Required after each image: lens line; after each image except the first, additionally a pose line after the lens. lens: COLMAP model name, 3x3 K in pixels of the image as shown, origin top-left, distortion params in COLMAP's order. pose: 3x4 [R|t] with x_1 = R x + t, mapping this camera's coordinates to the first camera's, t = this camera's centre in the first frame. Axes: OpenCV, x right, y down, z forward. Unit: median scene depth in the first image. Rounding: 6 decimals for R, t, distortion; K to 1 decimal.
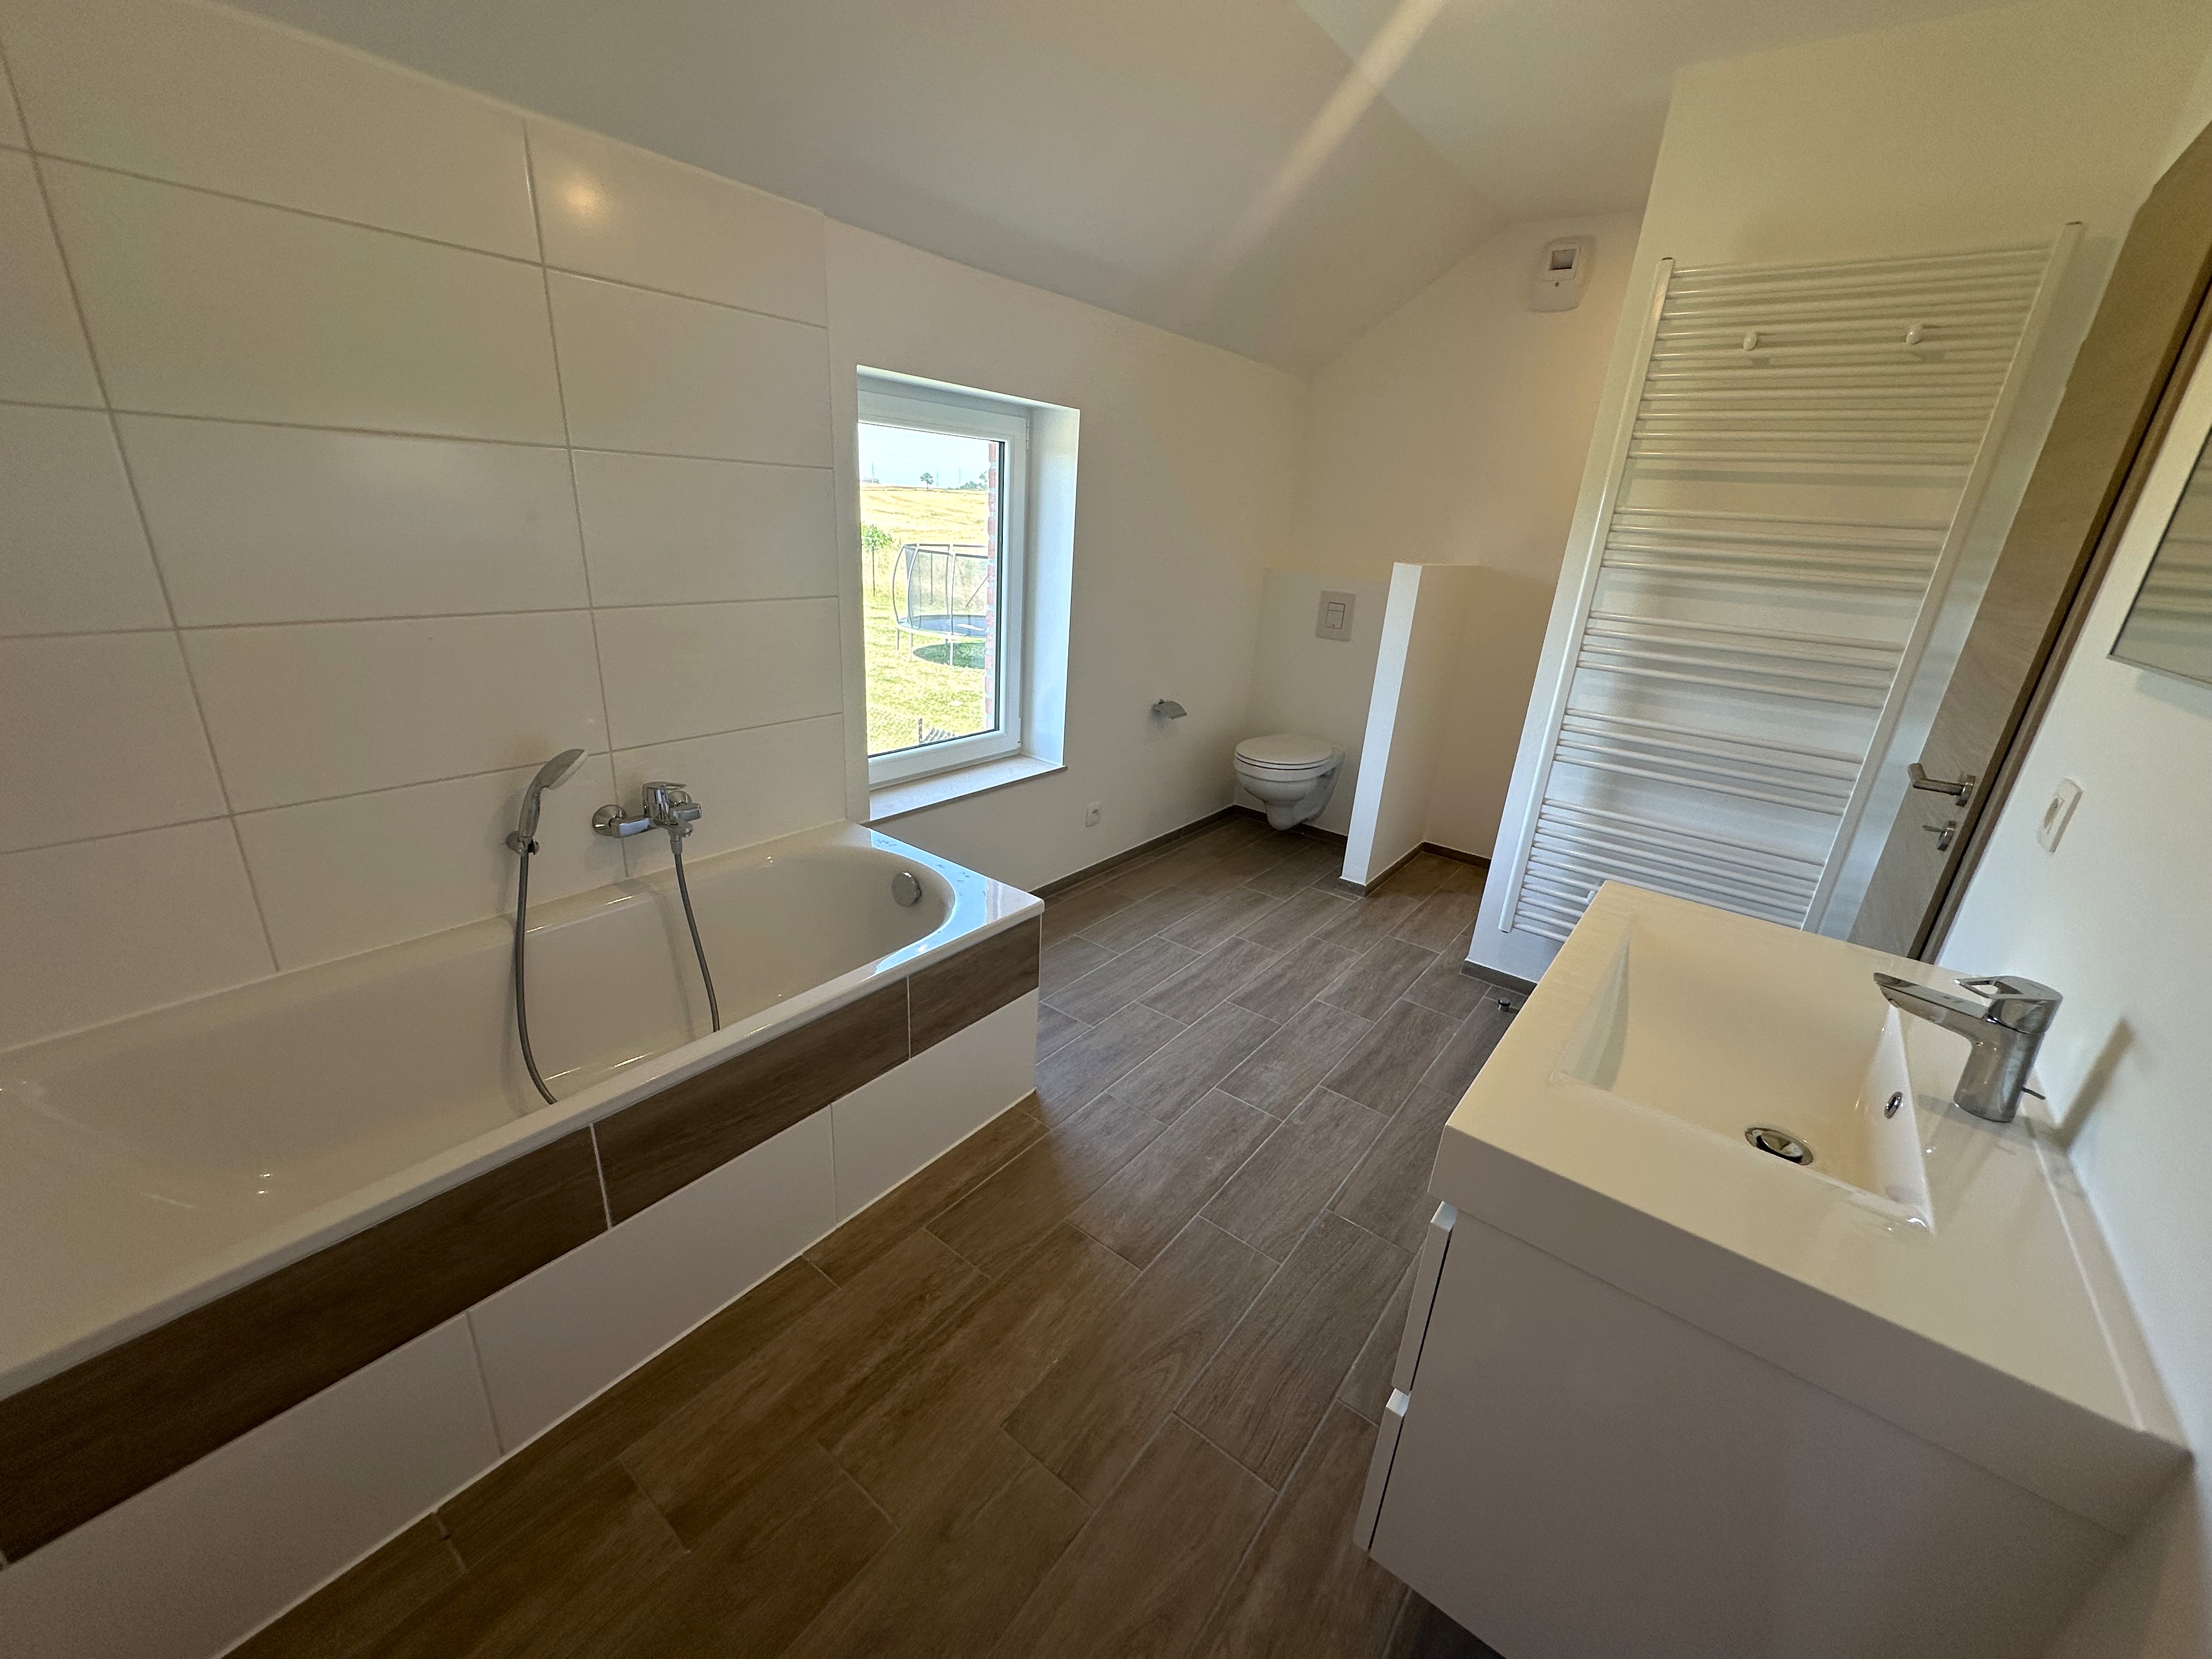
lens RADIAL K [[881.6, 0, 1112.7], [0, 881.6, 824.1], [0, 0, 1]] dist [-0.002184, 0.000293]
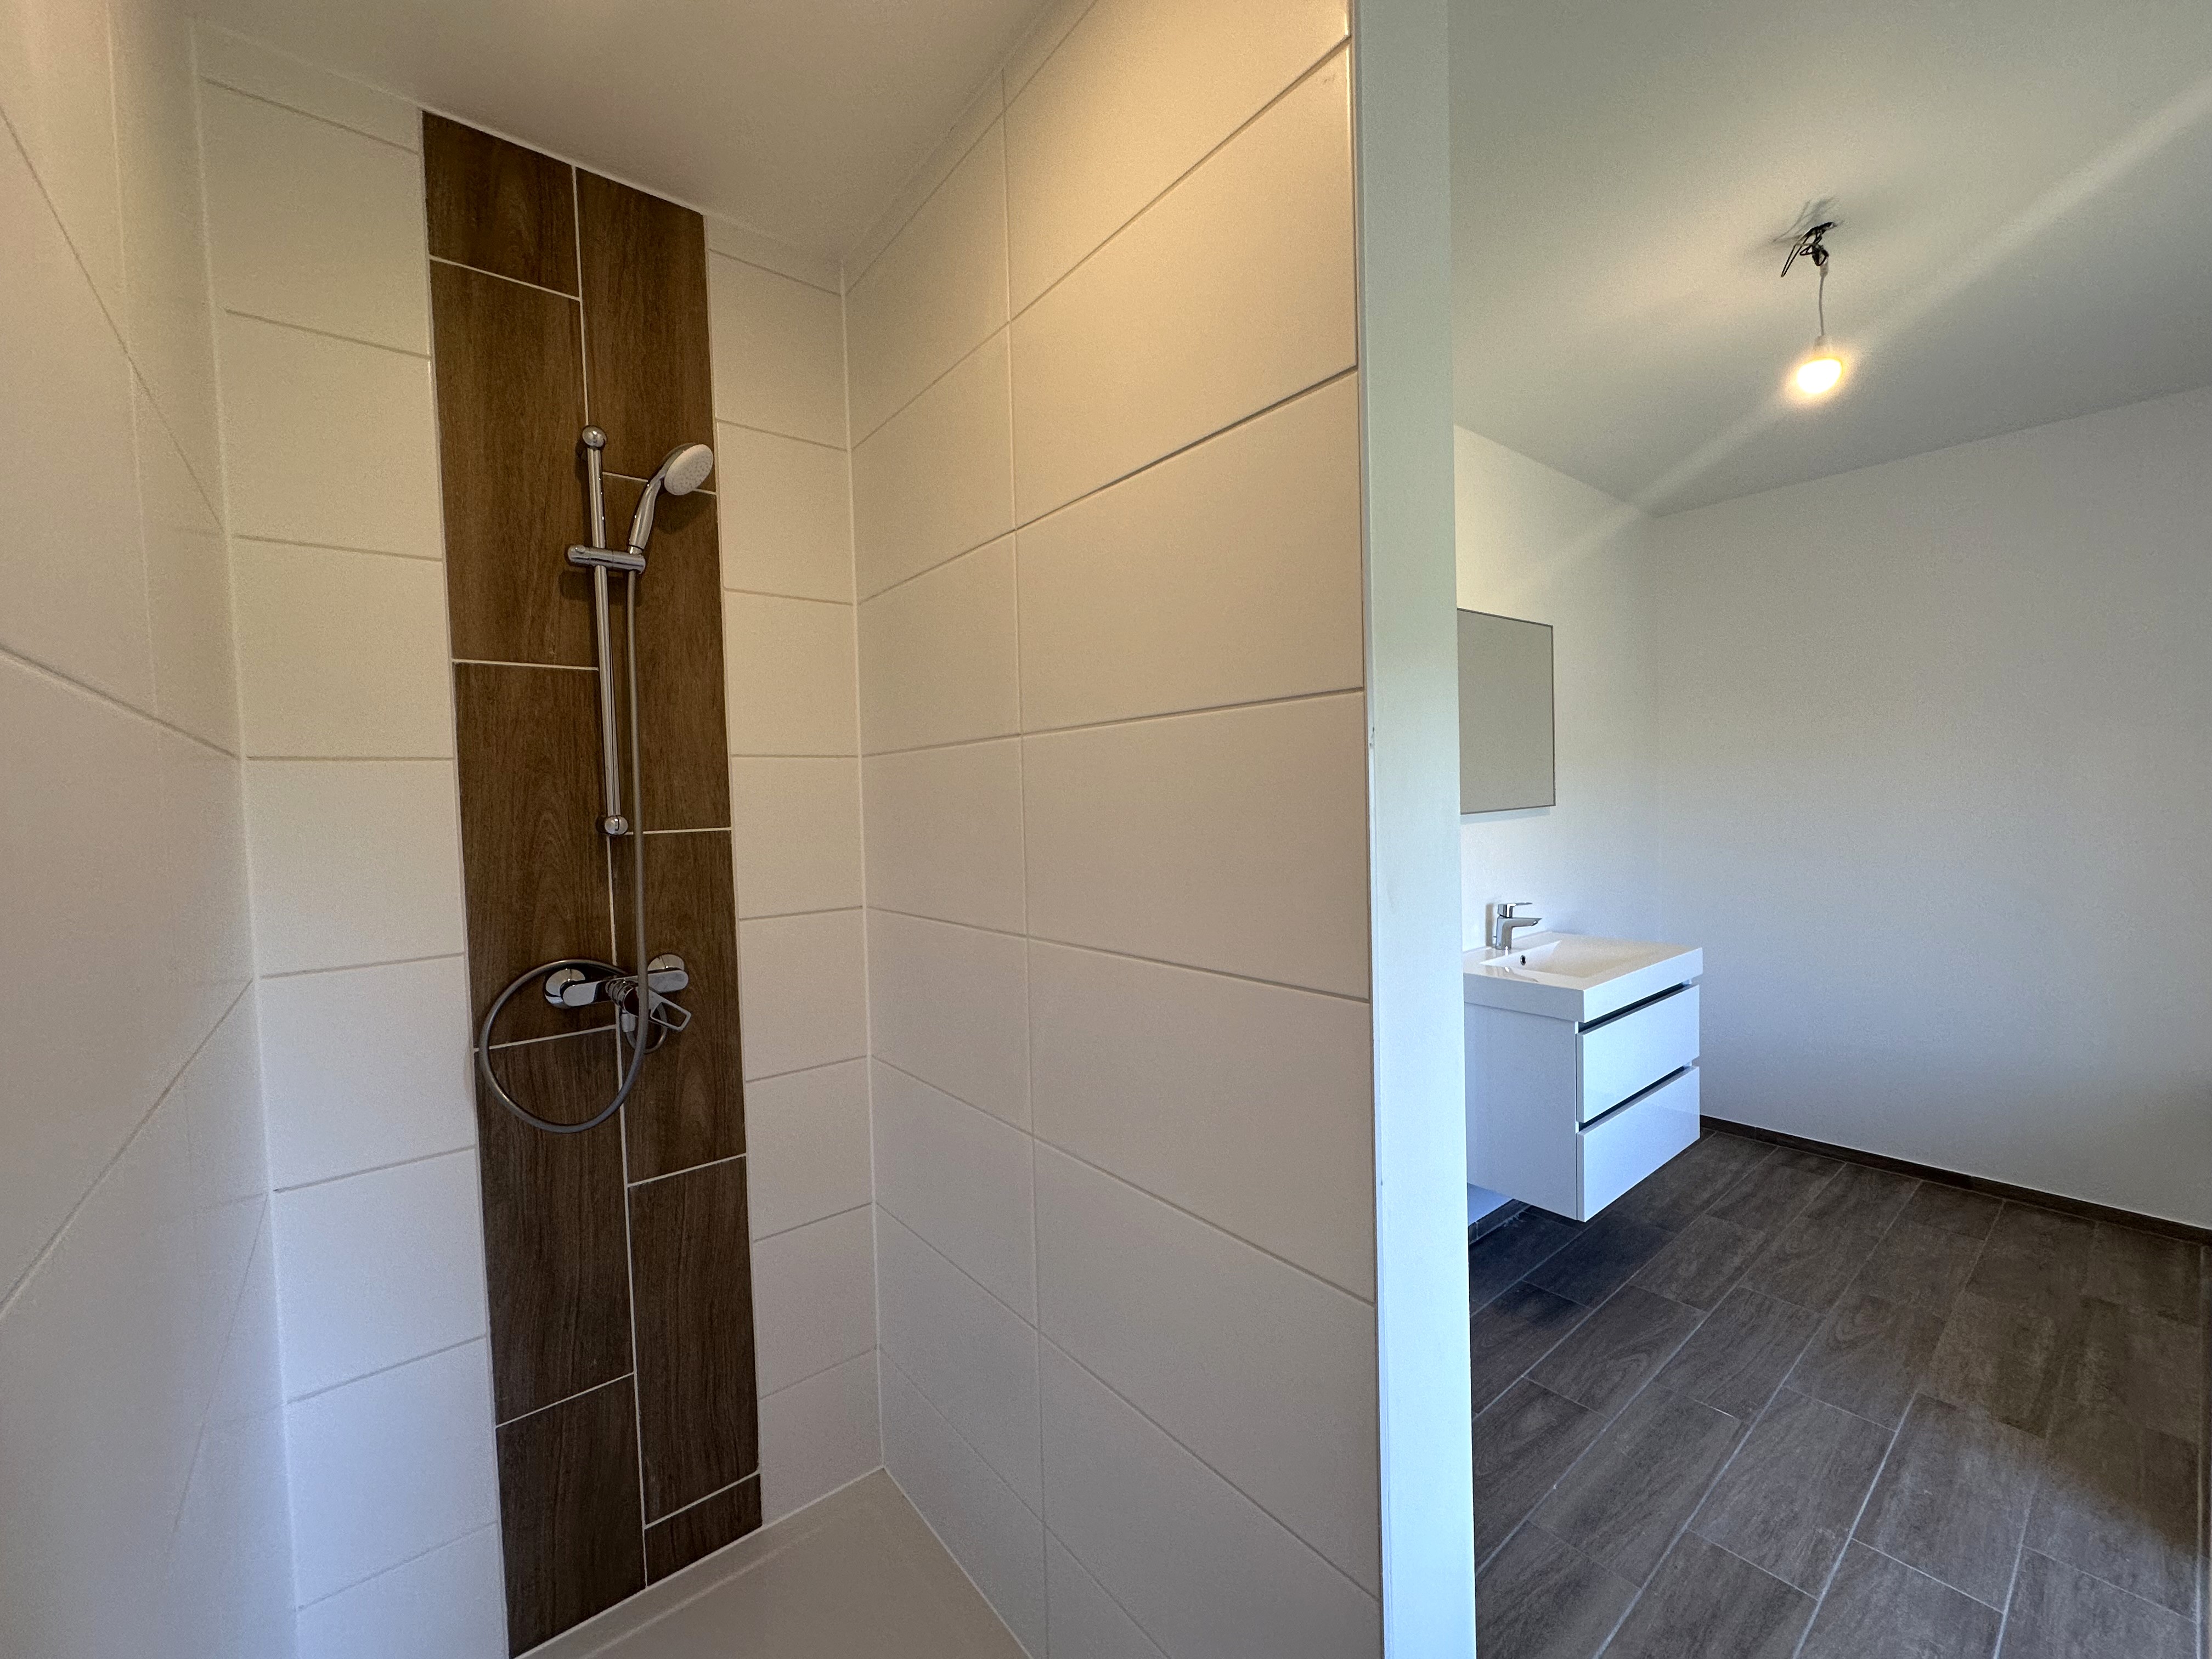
lens RADIAL K [[881.6, 0, 1109.1], [0, 881.6, 830.8], [0, 0, 1]] dist [-0.002184, 0.000293]
pose [[-0.970936, -0.048958, 0.234277, 0.767286], [0.045784, 0.922785, 0.382586, -0.611357], [-0.234917, 0.382193, -0.893724, 1.852396]]
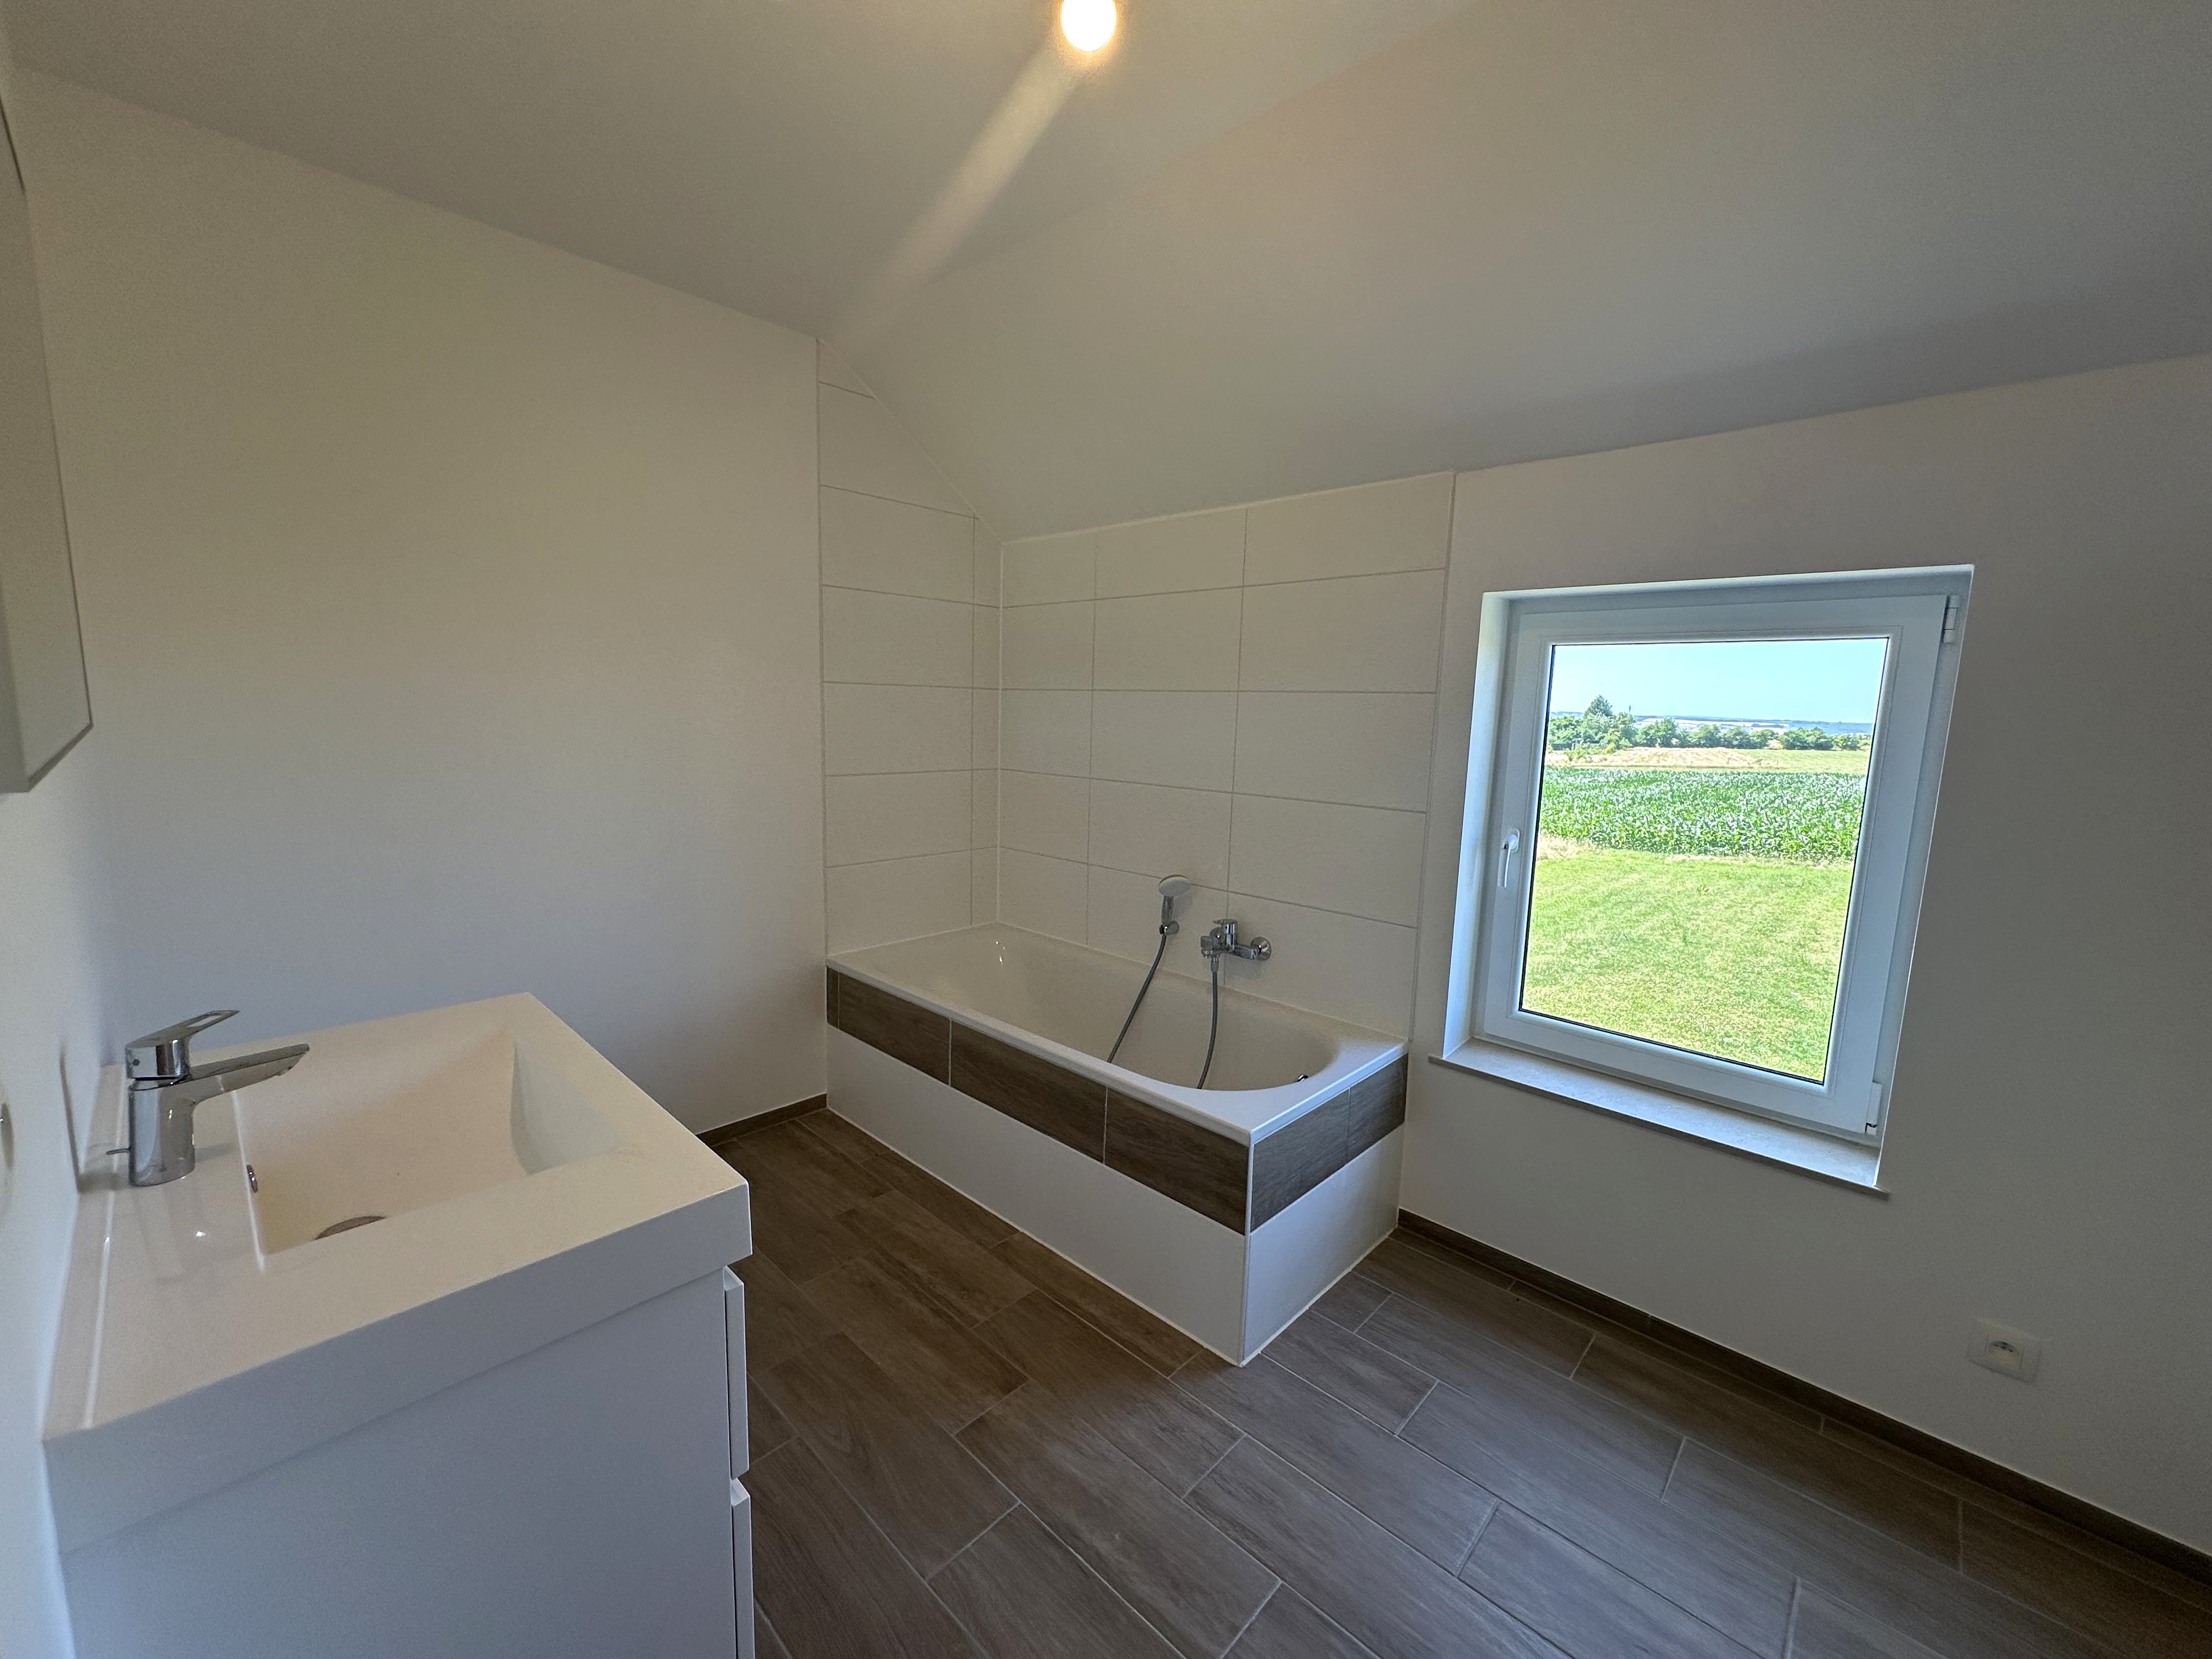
lens RADIAL K [[881.6, 0, 1113.8], [0, 881.6, 831.7], [0, 0, 1]] dist [-0.002184, 0.000293]
pose [[-0.096123, 0.068466, -0.993012, 0.866244], [-0.375479, 0.921434, 0.099877, -0.249232], [0.921833, 0.382456, -0.062863, 0.899701]]
